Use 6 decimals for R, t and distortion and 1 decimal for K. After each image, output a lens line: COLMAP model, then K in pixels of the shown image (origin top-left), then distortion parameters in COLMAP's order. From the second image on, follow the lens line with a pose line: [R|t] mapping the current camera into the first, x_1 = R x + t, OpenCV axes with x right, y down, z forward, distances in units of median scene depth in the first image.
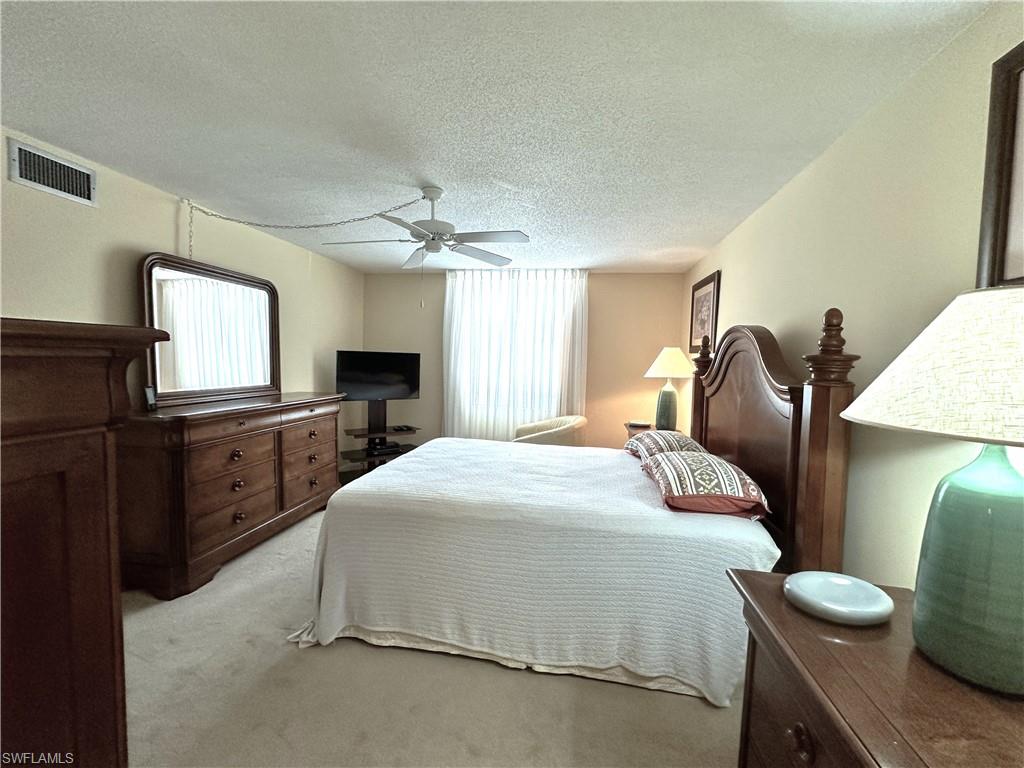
lens RADIAL K [[407.6, 0, 511.0], [0, 407.6, 385.3], [0, 0, 1]] dist [-0.002629, 0.001012]
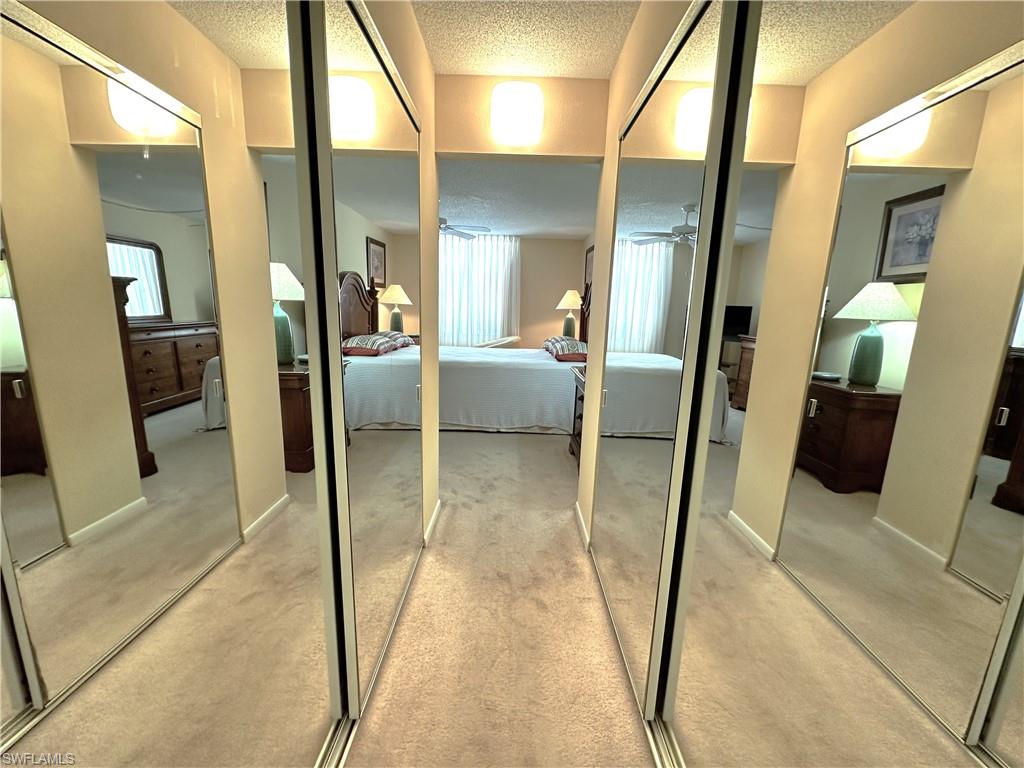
lens RADIAL K [[407.6, 0, 511.3], [0, 407.6, 385.1], [0, 0, 1]] dist [-0.002629, 0.001012]
pose [[0.983976, -0.029883, 0.175780, 0.445413], [0.005900, 0.990772, 0.135407, 0.071650], [-0.178204, -0.132200, 0.975073, -0.815497]]
